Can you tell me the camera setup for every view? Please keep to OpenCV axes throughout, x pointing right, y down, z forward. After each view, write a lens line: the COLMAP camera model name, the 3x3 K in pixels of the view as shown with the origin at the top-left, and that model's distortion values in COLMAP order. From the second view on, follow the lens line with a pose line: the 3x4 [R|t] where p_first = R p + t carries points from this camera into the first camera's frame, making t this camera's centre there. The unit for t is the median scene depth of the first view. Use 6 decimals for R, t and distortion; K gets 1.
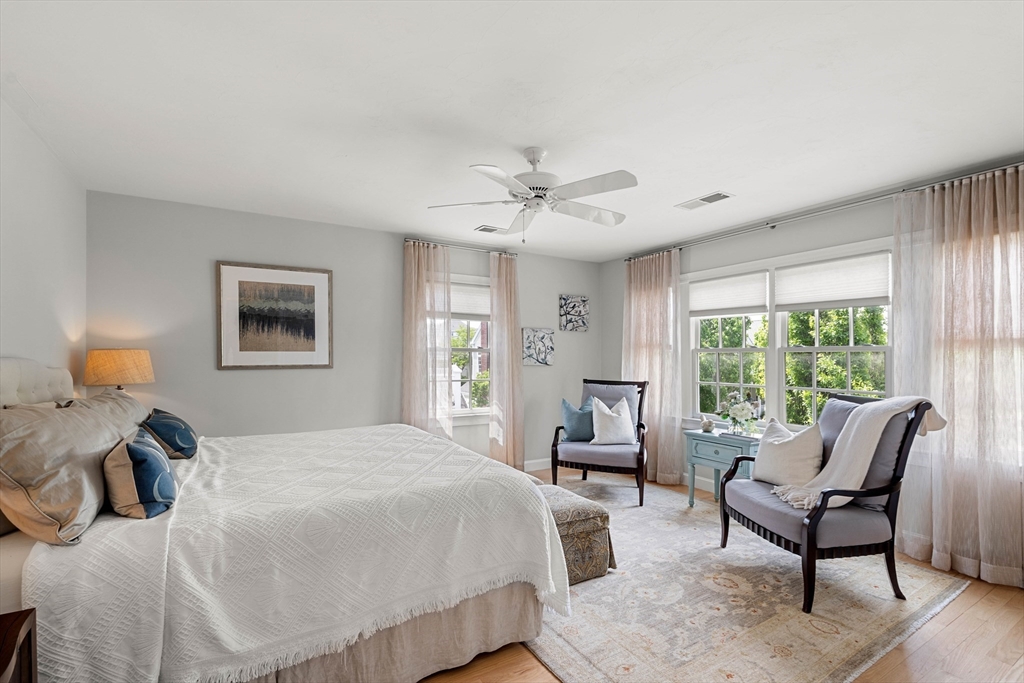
lens RADIAL K [[466.5, 0, 512.1], [0, 466.5, 357.3], [0, 0, 1]] dist [0.000462, 0.000110]
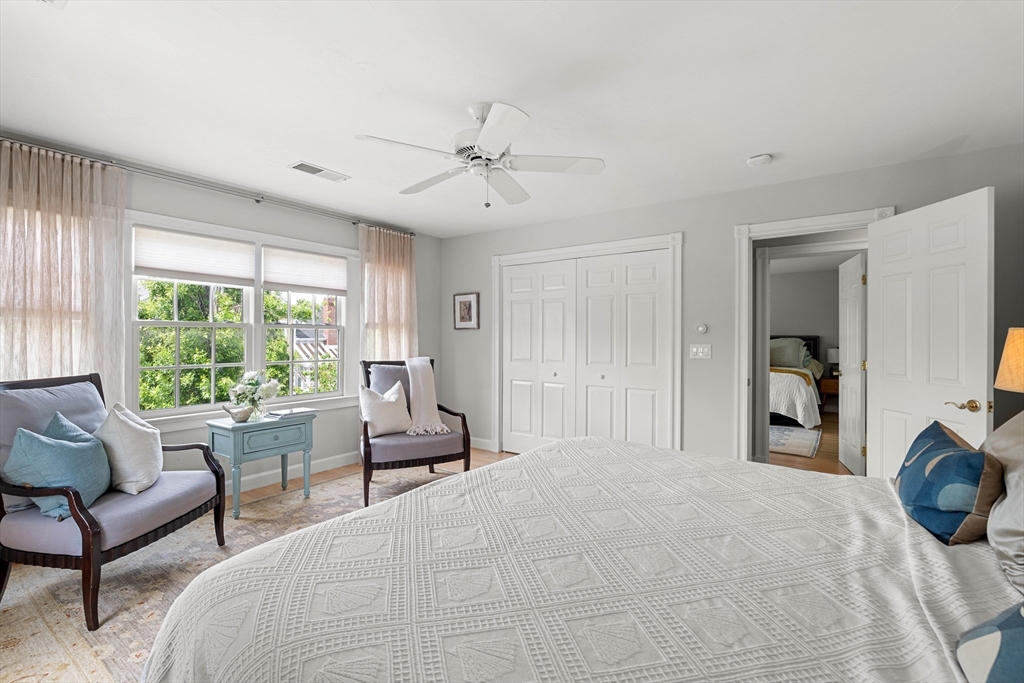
lens RADIAL K [[455.6, 0, 510.6], [0, 455.6, 332.2], [0, 0, 1]] dist [0.000301, 0.000056]
pose [[-0.401641, 0.000928, 0.915797, -0.536391], [-0.003409, 0.999991, -0.002508, -0.001250], [-0.915791, -0.004129, -0.401634, 0.891272]]
